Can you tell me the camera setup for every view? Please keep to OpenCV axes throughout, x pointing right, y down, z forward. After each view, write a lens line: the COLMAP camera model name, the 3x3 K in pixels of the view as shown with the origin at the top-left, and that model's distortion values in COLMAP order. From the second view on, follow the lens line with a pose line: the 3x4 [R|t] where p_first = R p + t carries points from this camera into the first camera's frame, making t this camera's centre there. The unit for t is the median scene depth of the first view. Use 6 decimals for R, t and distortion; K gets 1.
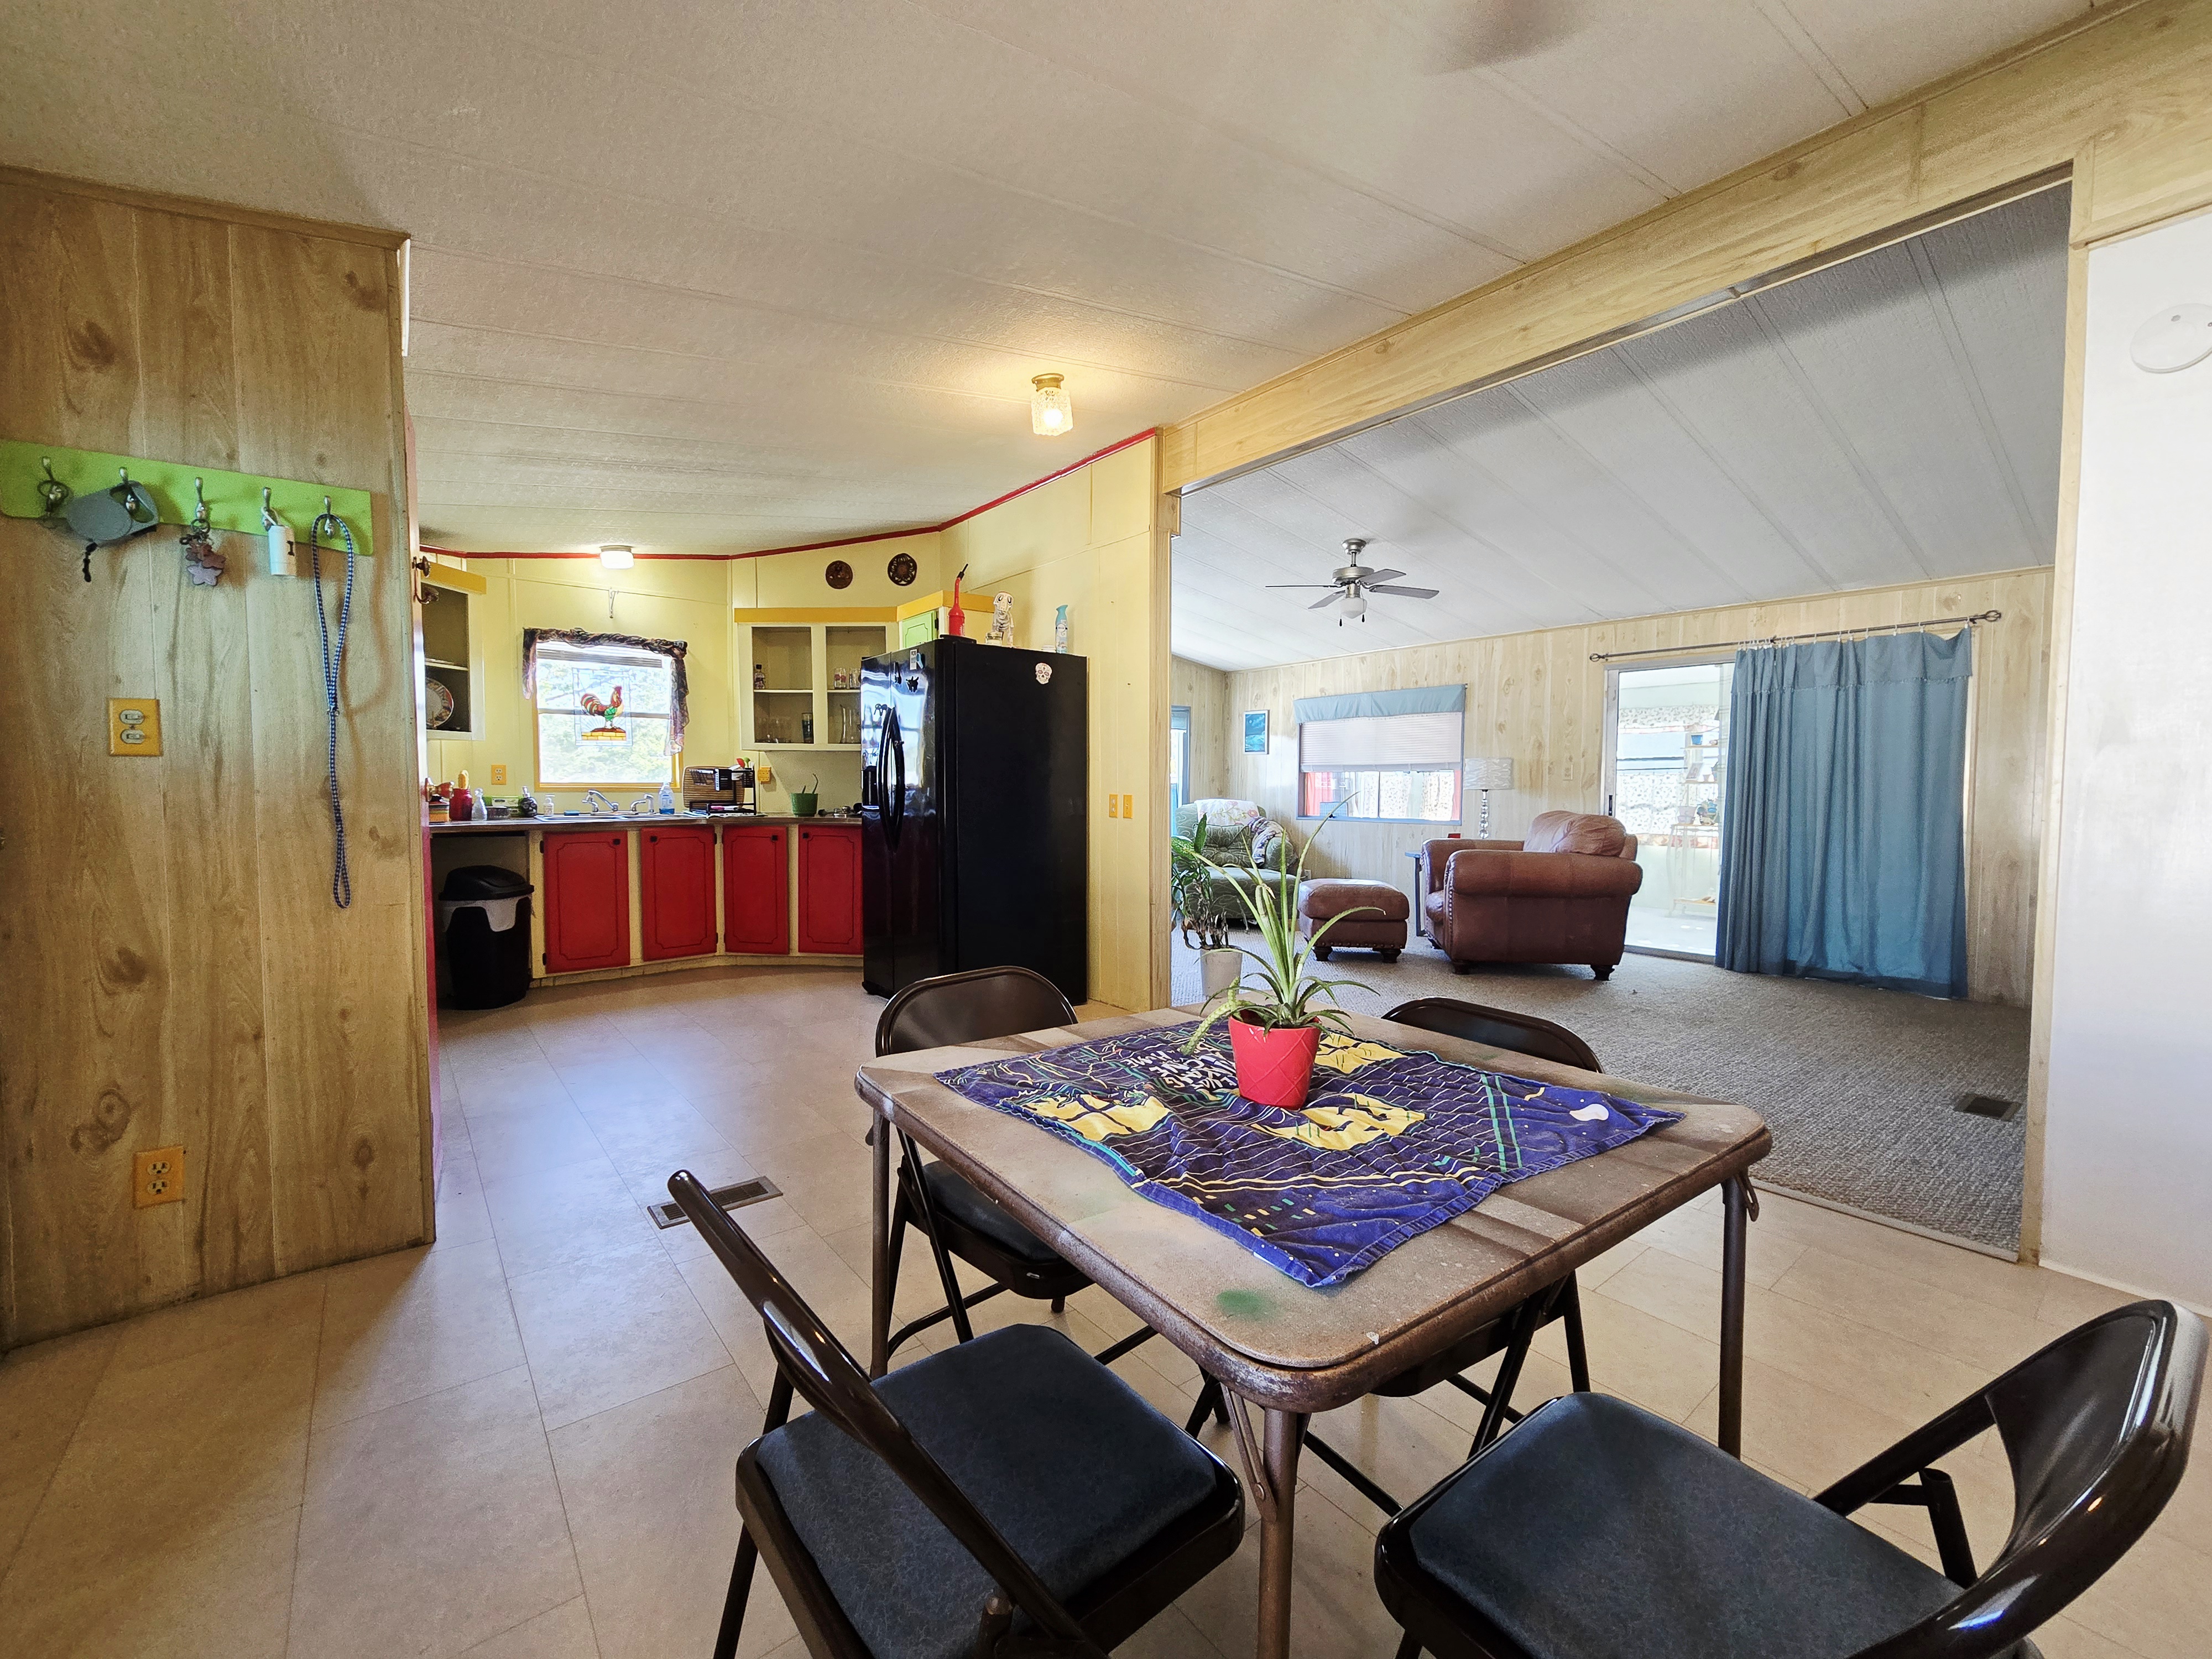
lens RADIAL K [[916.8, 0, 1097.2], [0, 916.8, 828.0], [0, 0, 1]] dist [-0.000558, -0.000317]
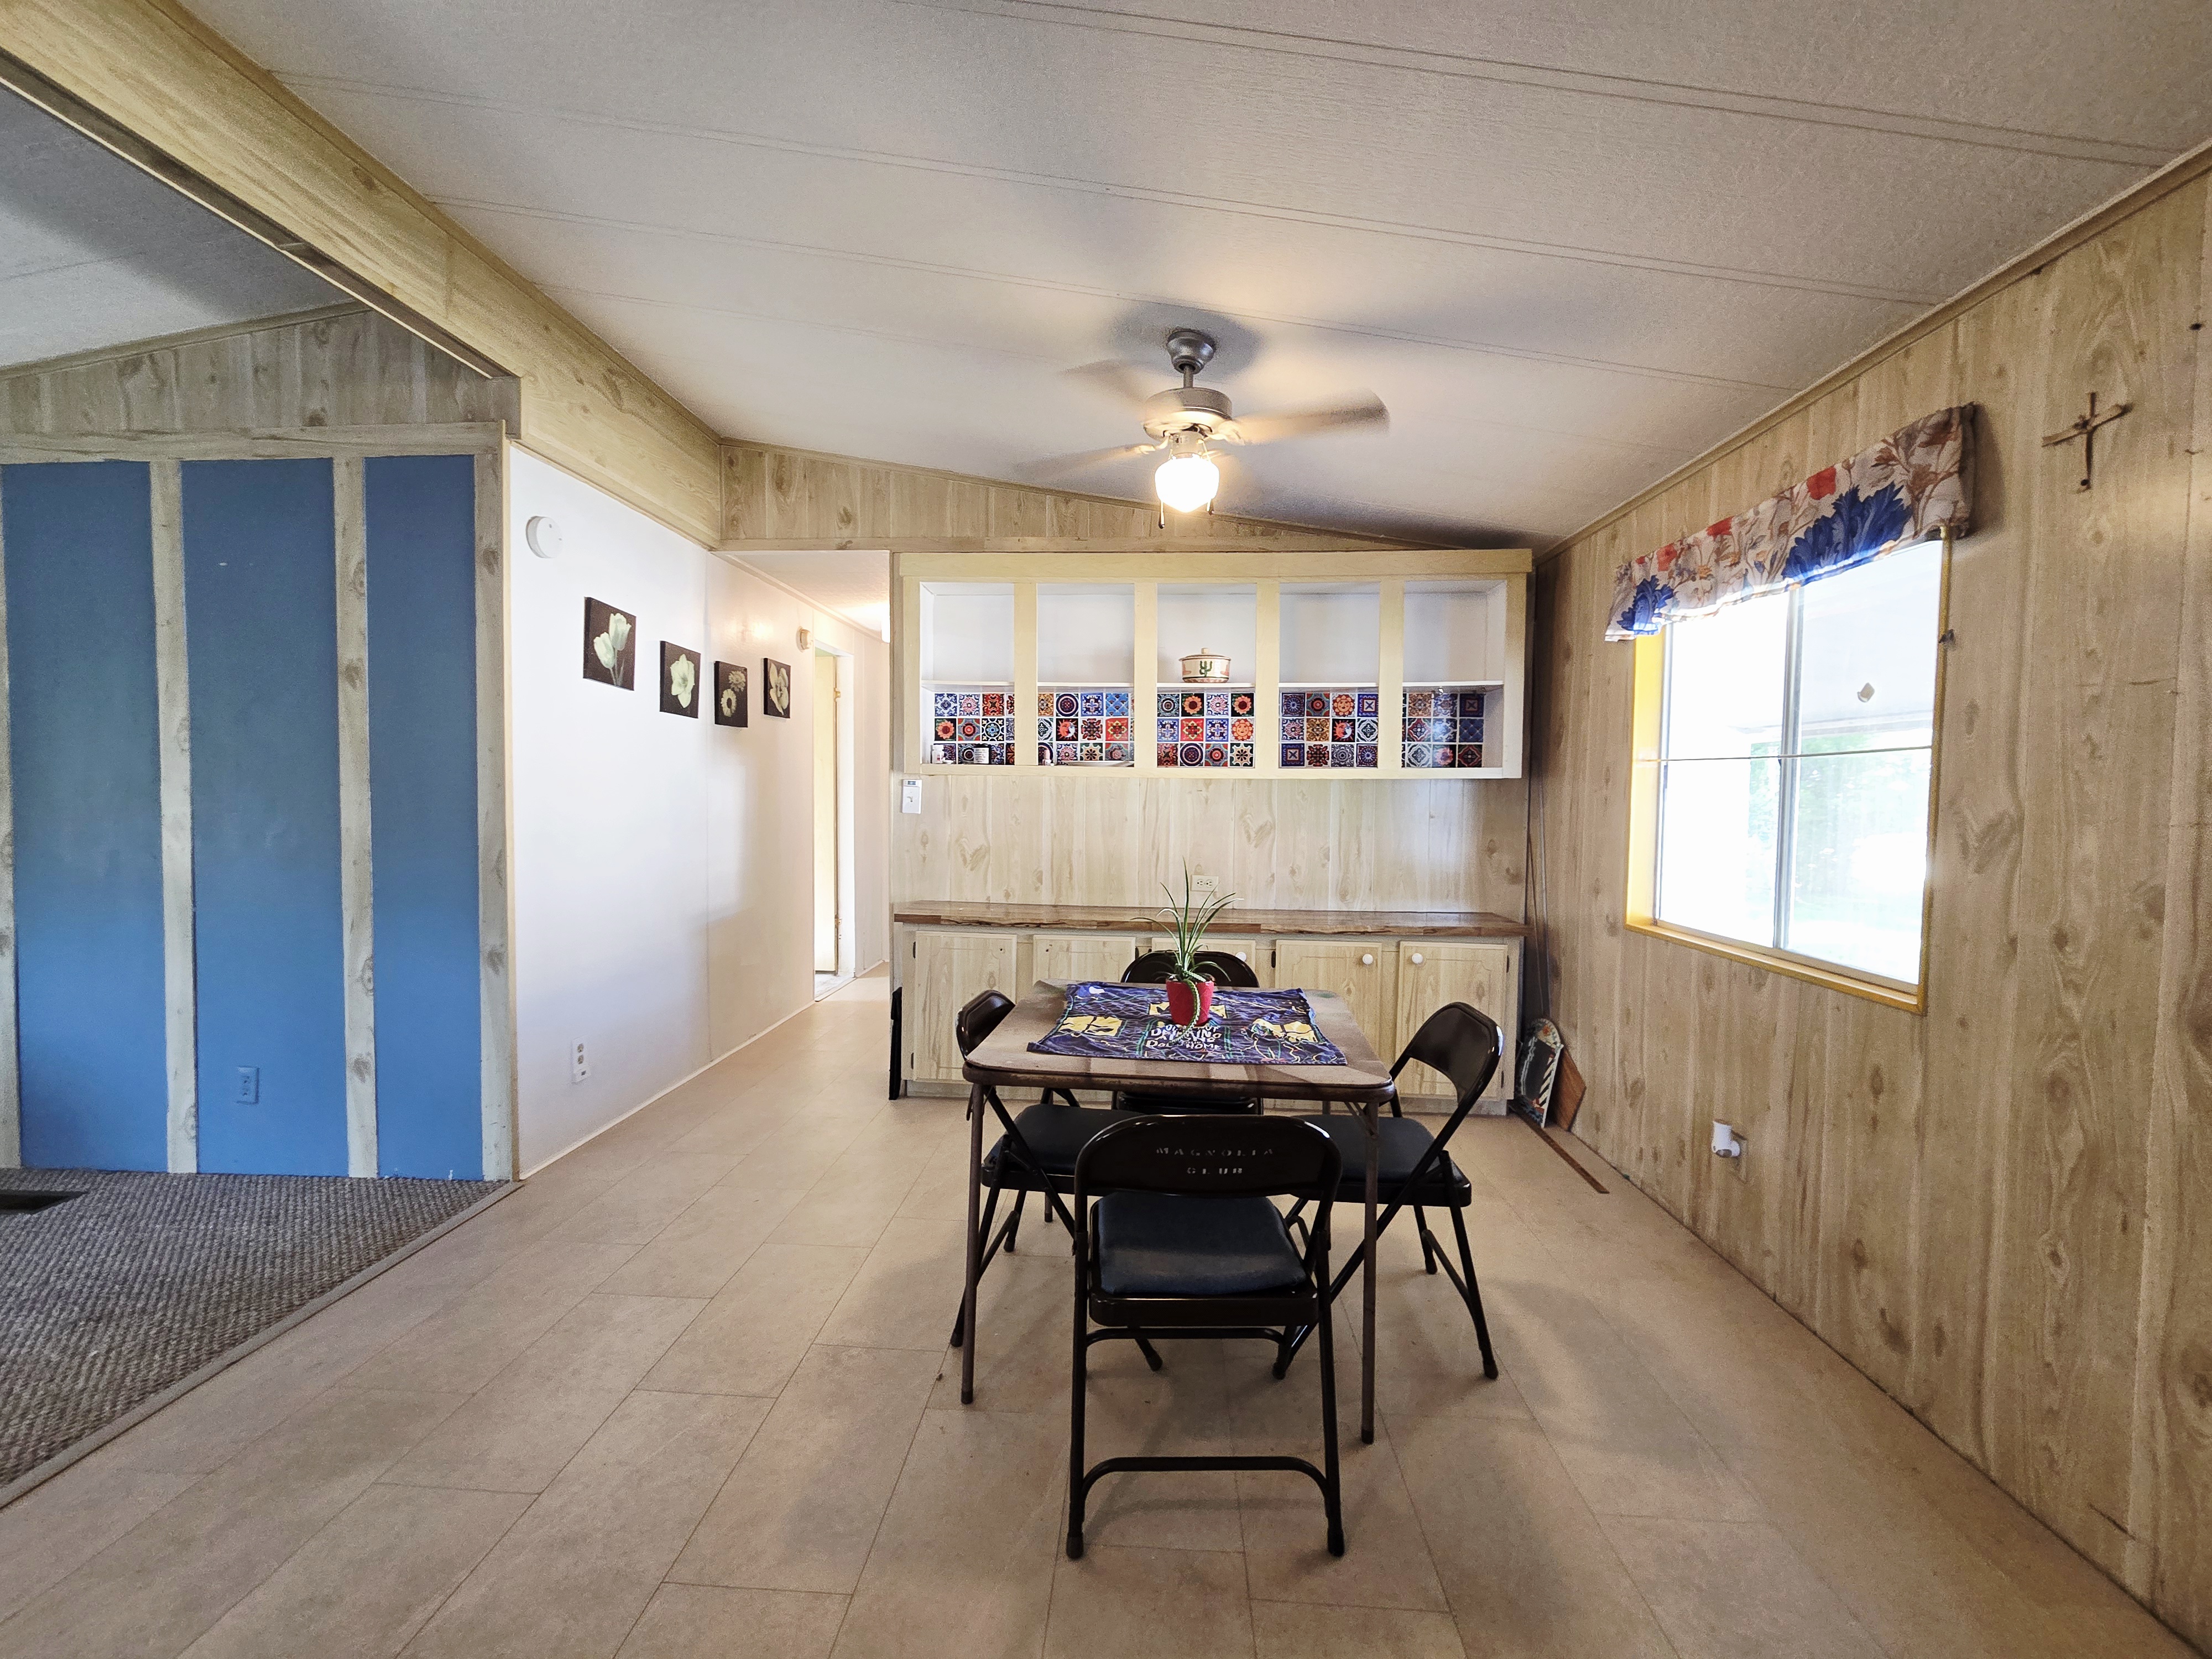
lens RADIAL K [[907.7, 0, 1110.4], [0, 907.7, 828.8], [0, 0, 1]] dist [-0.002137, -0.000377]
pose [[-0.752941, -0.042210, 0.656733, -0.195645], [0.011739, 0.996921, 0.077533, -0.054144], [-0.657983, 0.066087, -0.750127, 0.542743]]
